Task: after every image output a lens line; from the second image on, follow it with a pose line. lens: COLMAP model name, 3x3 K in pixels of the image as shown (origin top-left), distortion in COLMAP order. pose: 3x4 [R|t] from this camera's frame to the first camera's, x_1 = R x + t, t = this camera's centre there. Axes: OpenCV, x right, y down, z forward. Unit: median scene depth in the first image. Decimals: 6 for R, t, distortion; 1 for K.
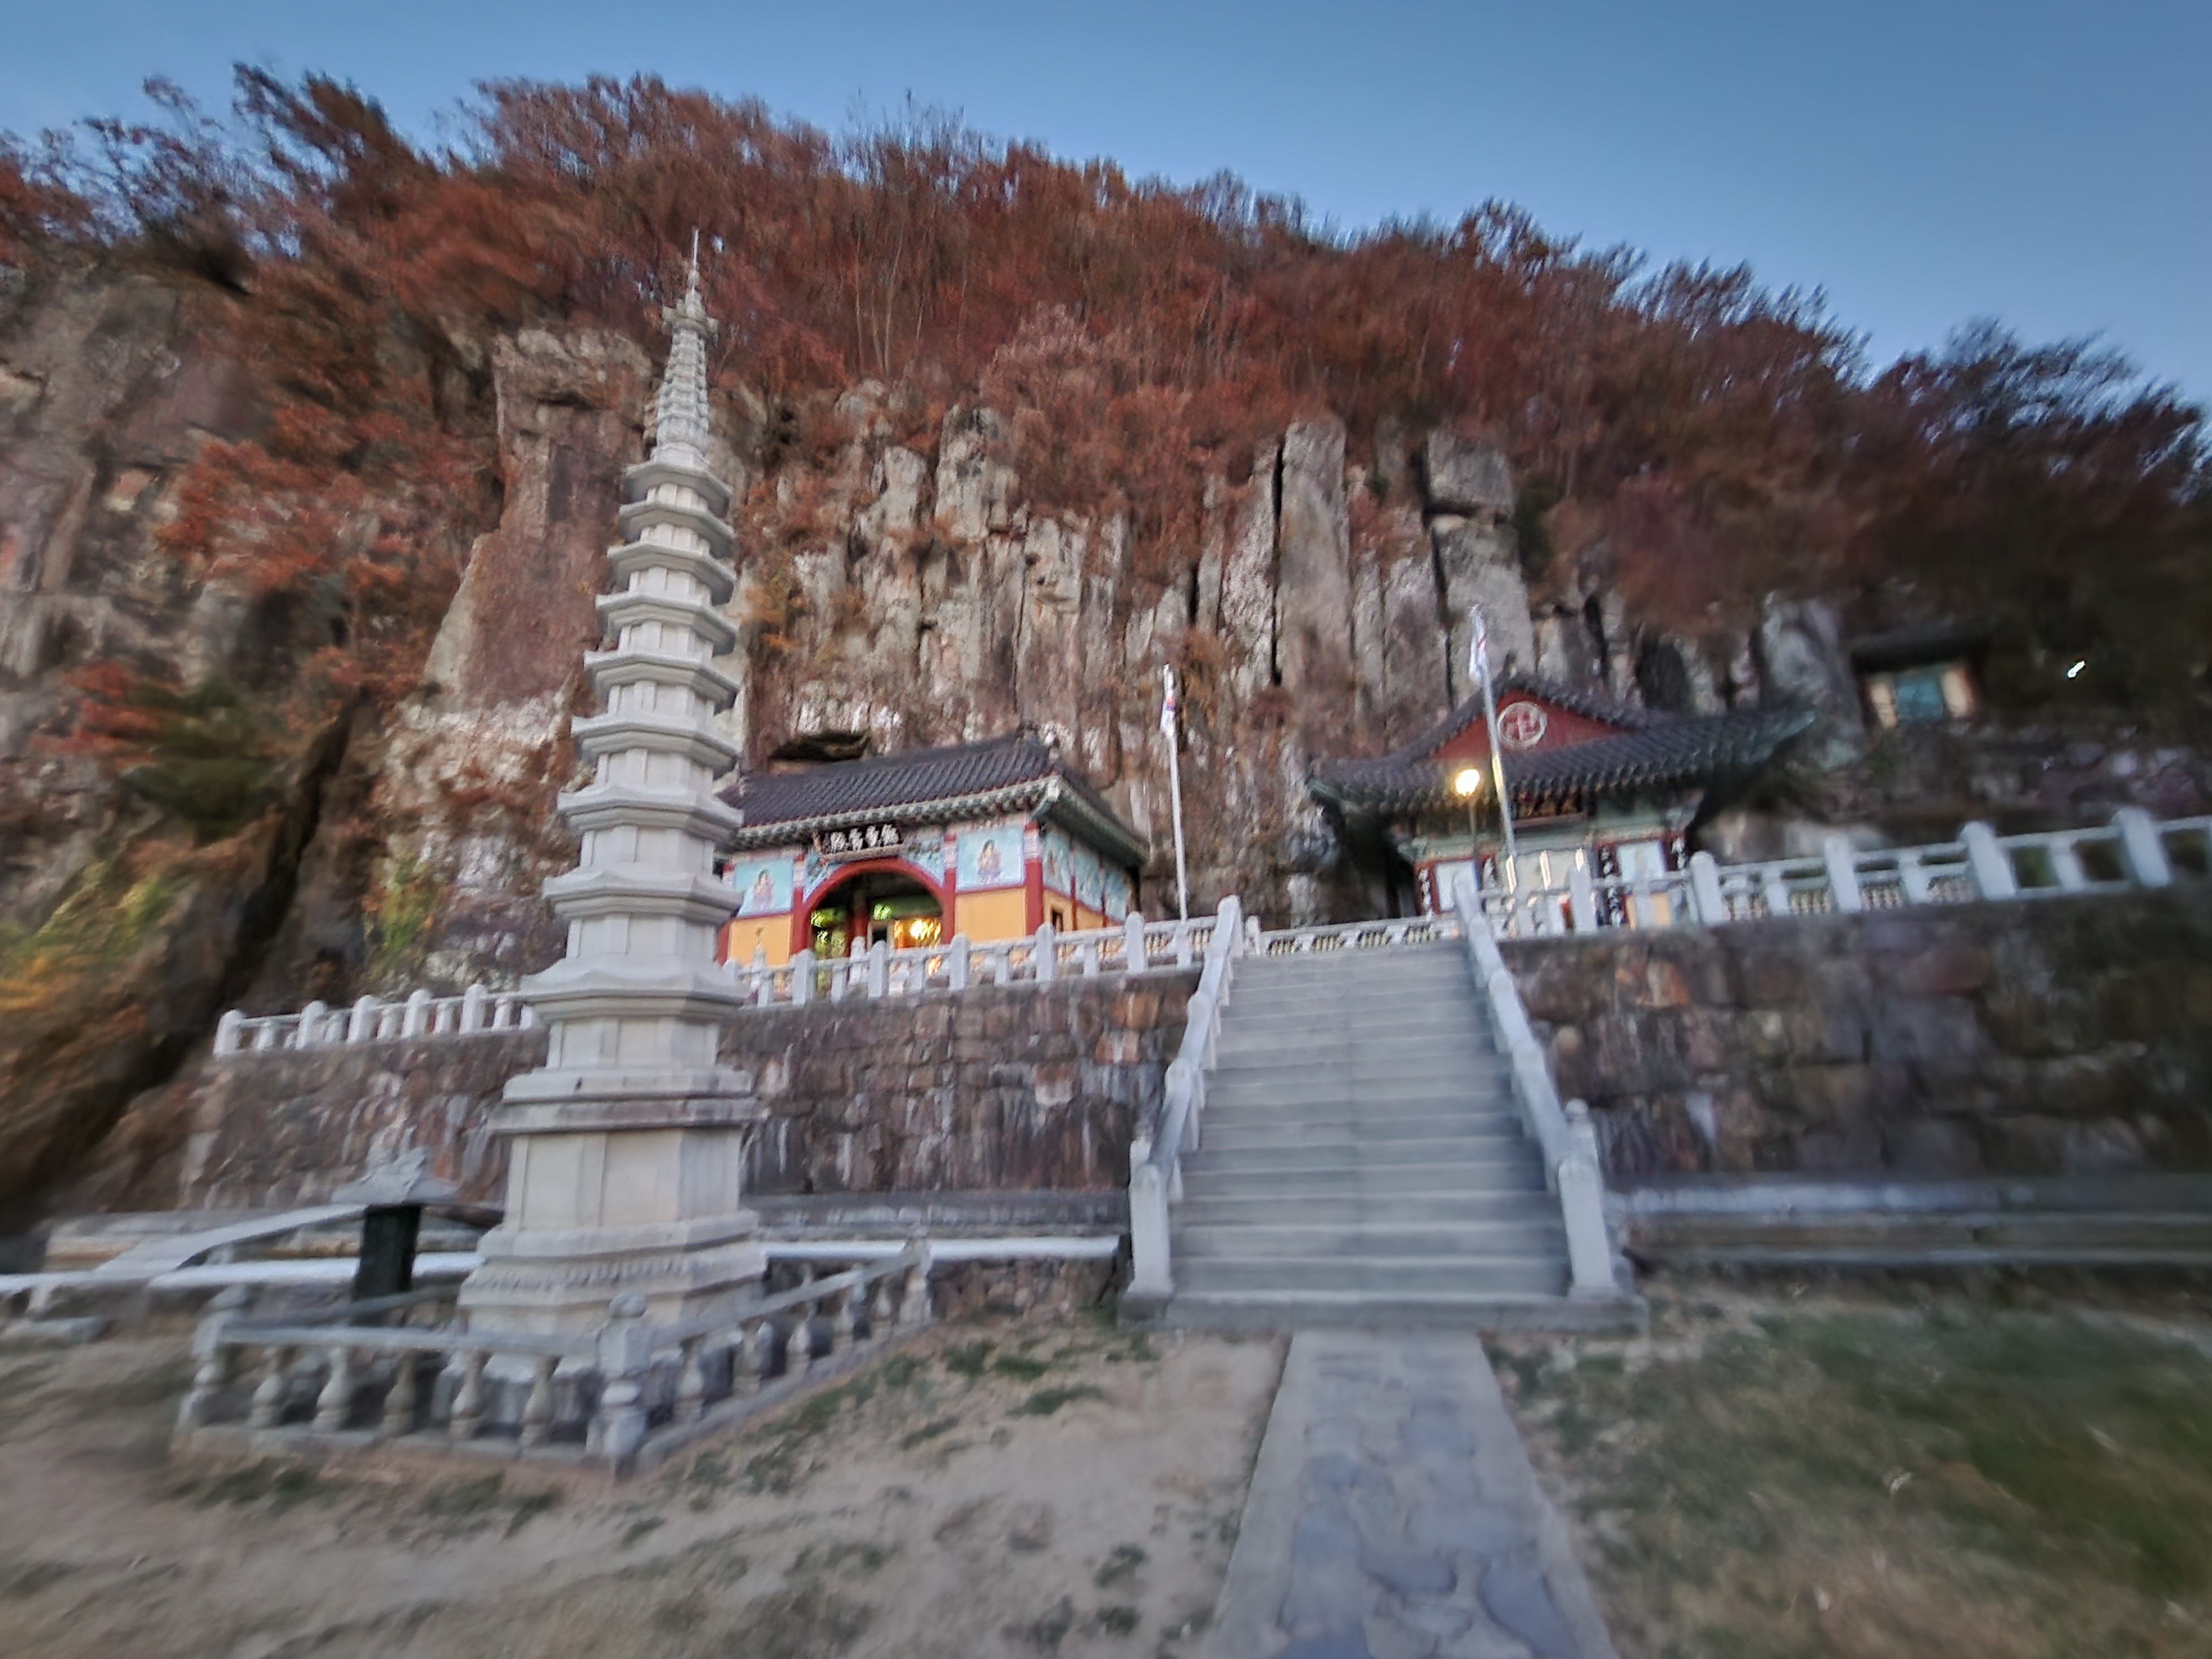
lens RADIAL K [[1000.4, 0, 1106.0], [0, 1000.4, 829.5], [0, 0, 1]] dist [-0.000061, 0.008221]
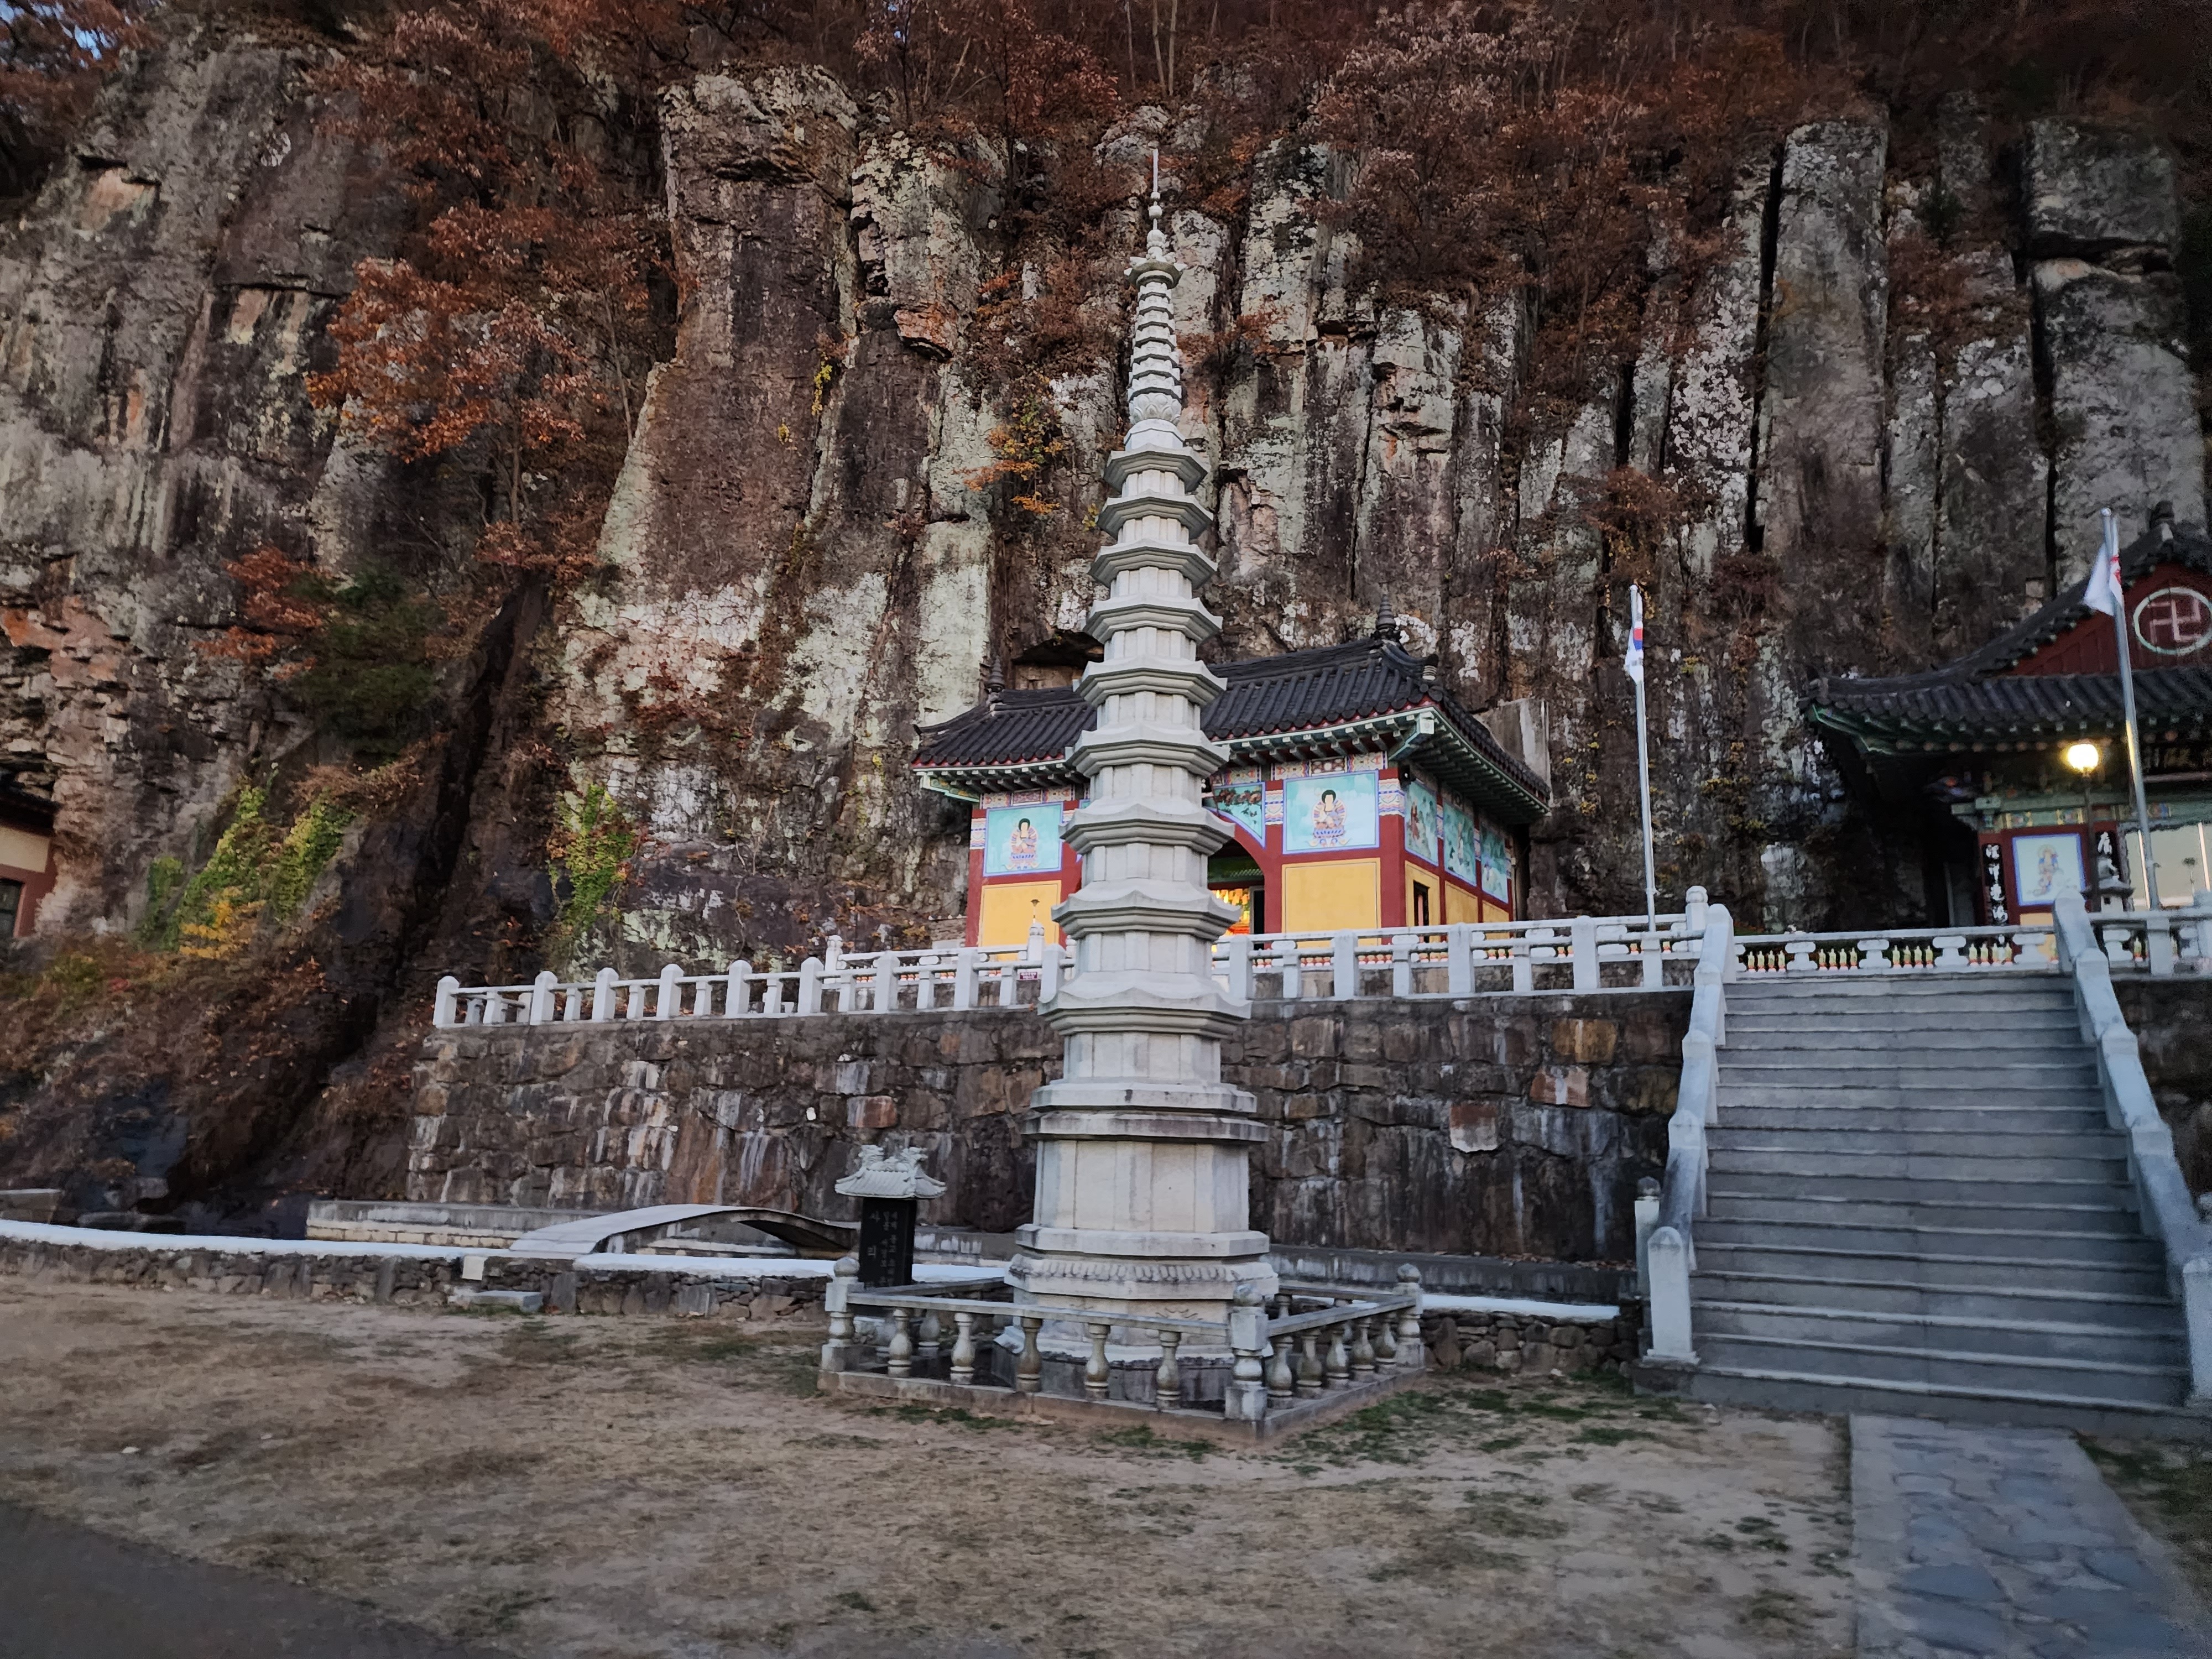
lens RADIAL K [[1534.2, 0, 1106.0], [0, 1534.2, 829.5], [0, 0, 1]] dist [0.109465, -0.119274]
pose [[0.980231, 0.029603, -0.195630, -0.049800], [-0.016980, 0.997682, 0.065892, -0.026951], [0.197128, -0.061268, 0.978462, -0.118291]]
